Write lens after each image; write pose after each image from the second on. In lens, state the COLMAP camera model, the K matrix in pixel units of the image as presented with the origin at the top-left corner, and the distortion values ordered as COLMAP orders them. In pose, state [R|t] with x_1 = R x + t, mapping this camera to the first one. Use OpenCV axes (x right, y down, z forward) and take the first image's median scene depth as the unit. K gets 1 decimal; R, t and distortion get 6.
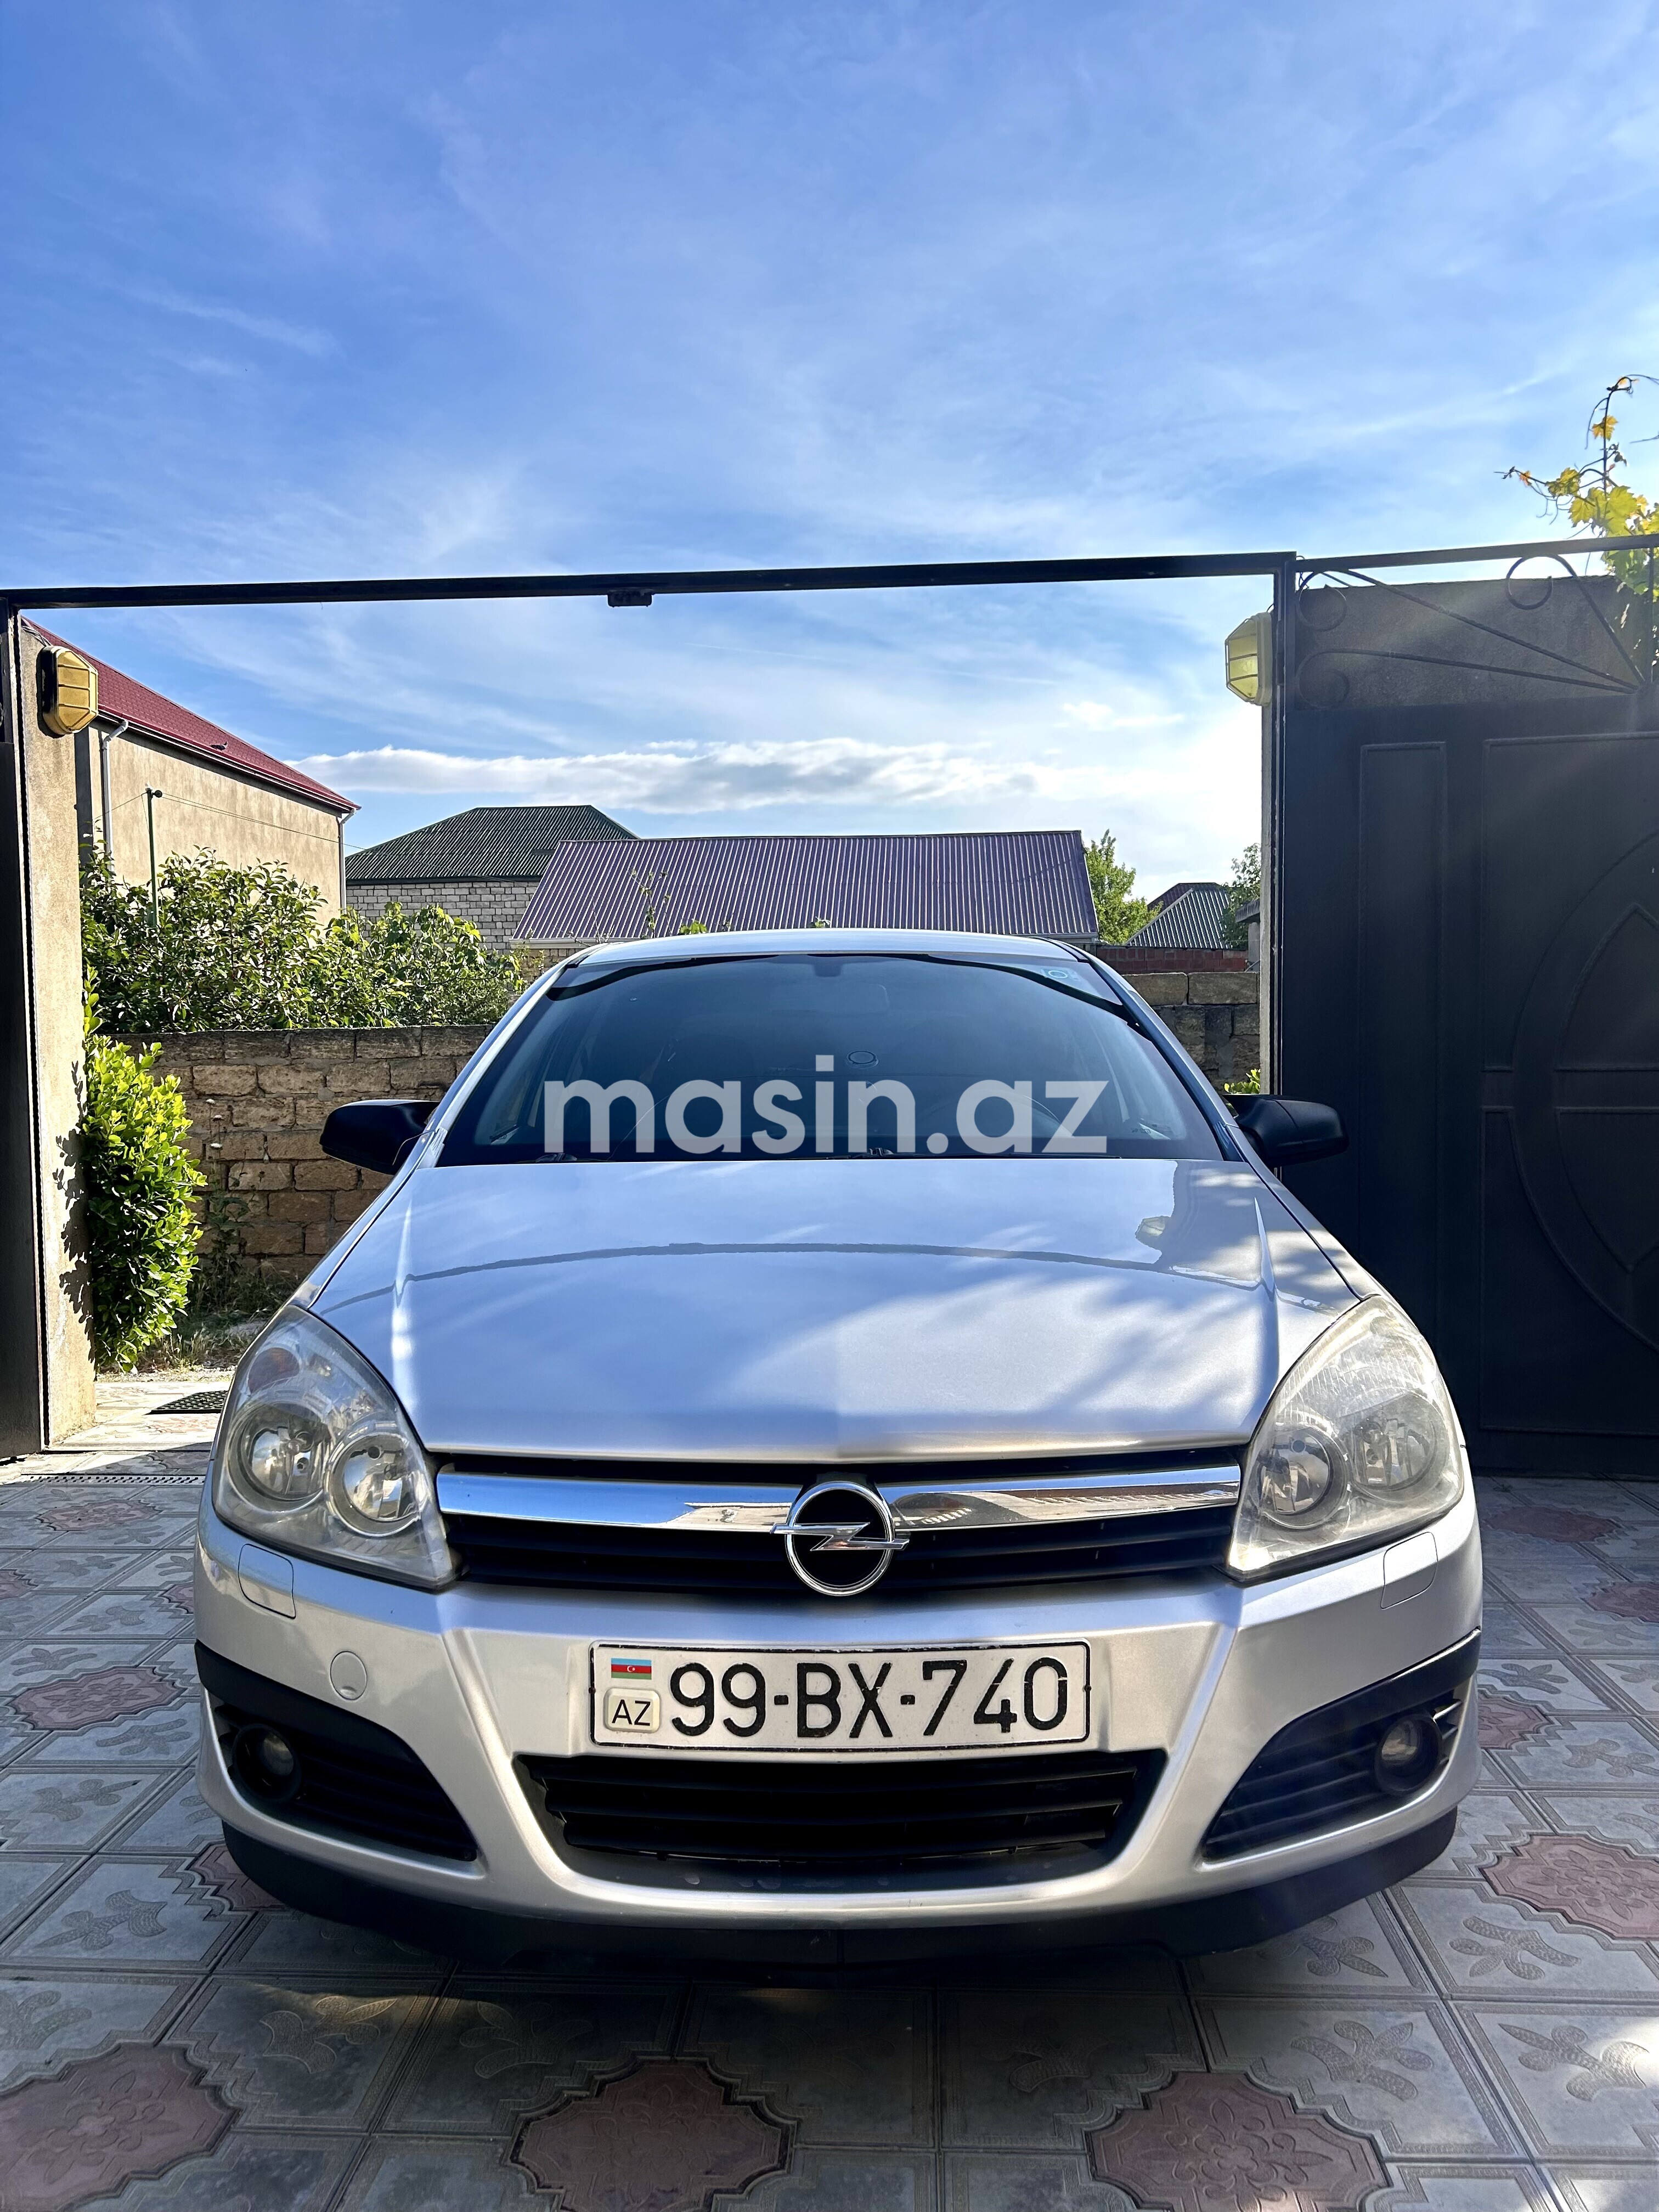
lens RADIAL K [[1636.9, 0, 829.5], [0, 1636.9, 1106.0], [0, 0, 1]] dist [0.019803, -0.001488]
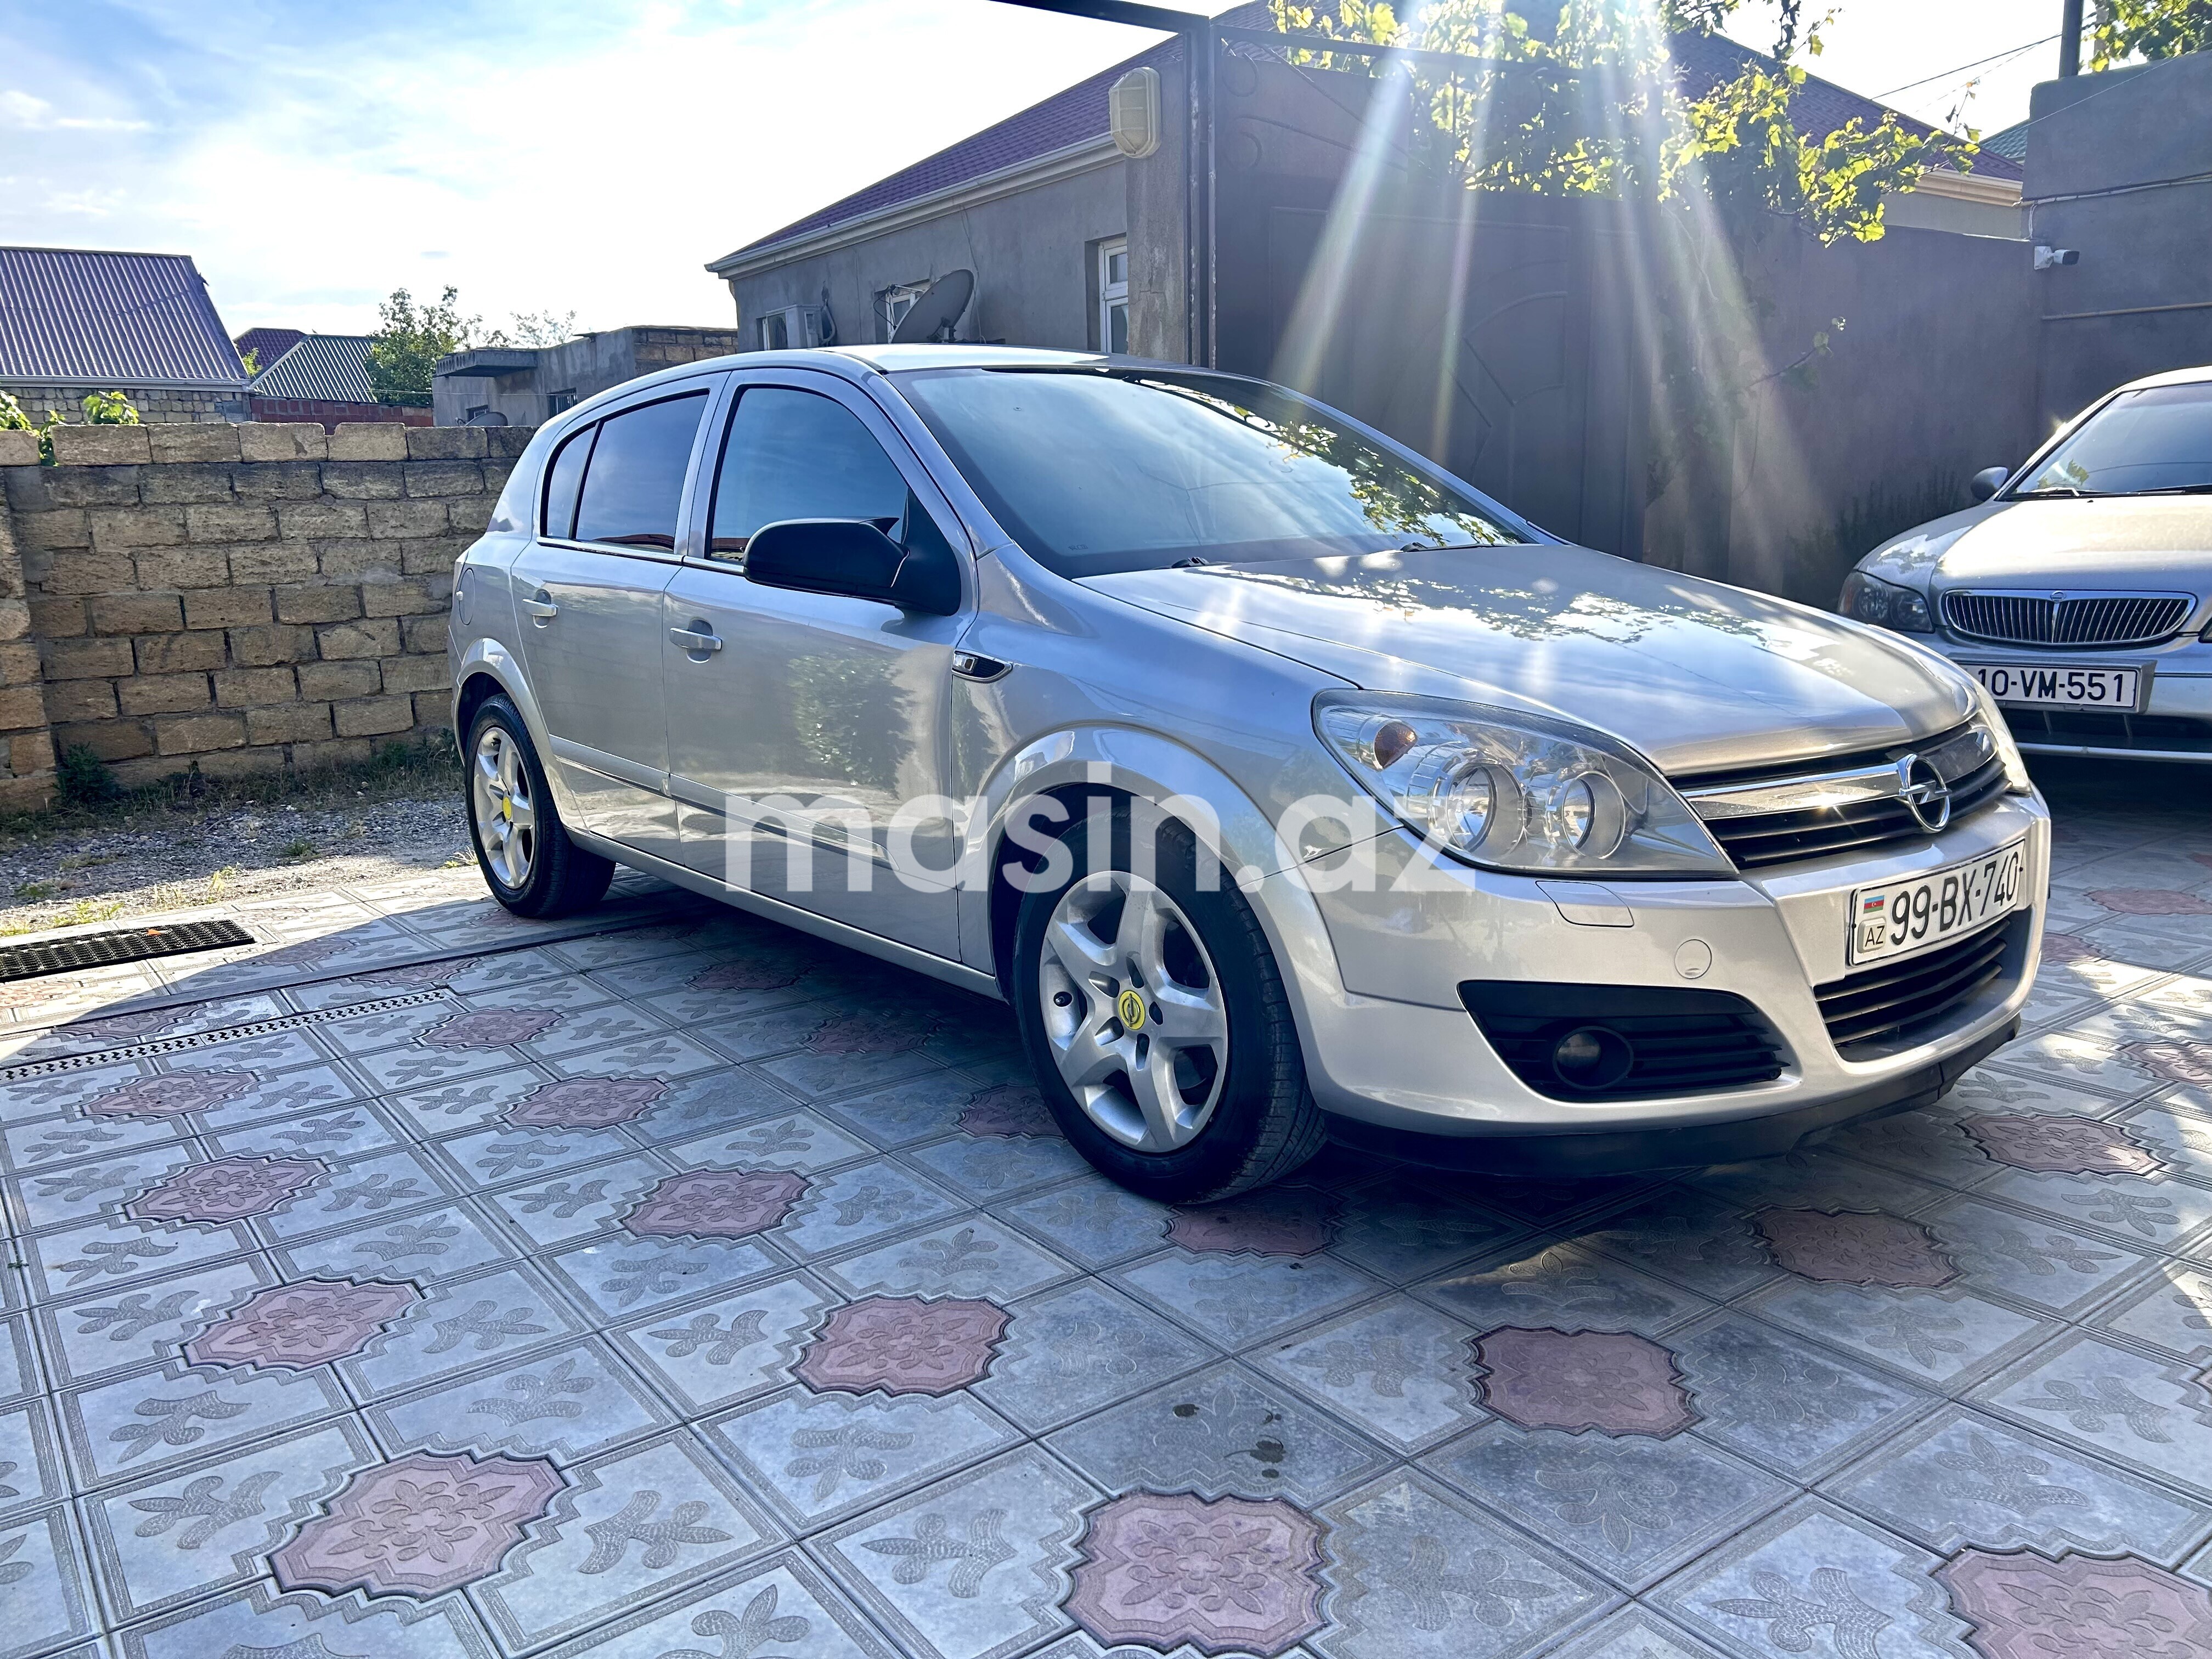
lens RADIAL K [[1636.9, 0, 1106.0], [0, 1636.9, 829.5], [0, 0, 1]] dist [0.019803, -0.001488]
pose [[0.784074, -0.133668, 0.606103, -1.355029], [0.039651, 0.985327, 0.166007, 0.042817], [-0.619399, -0.106129, 0.777870, 0.361375]]
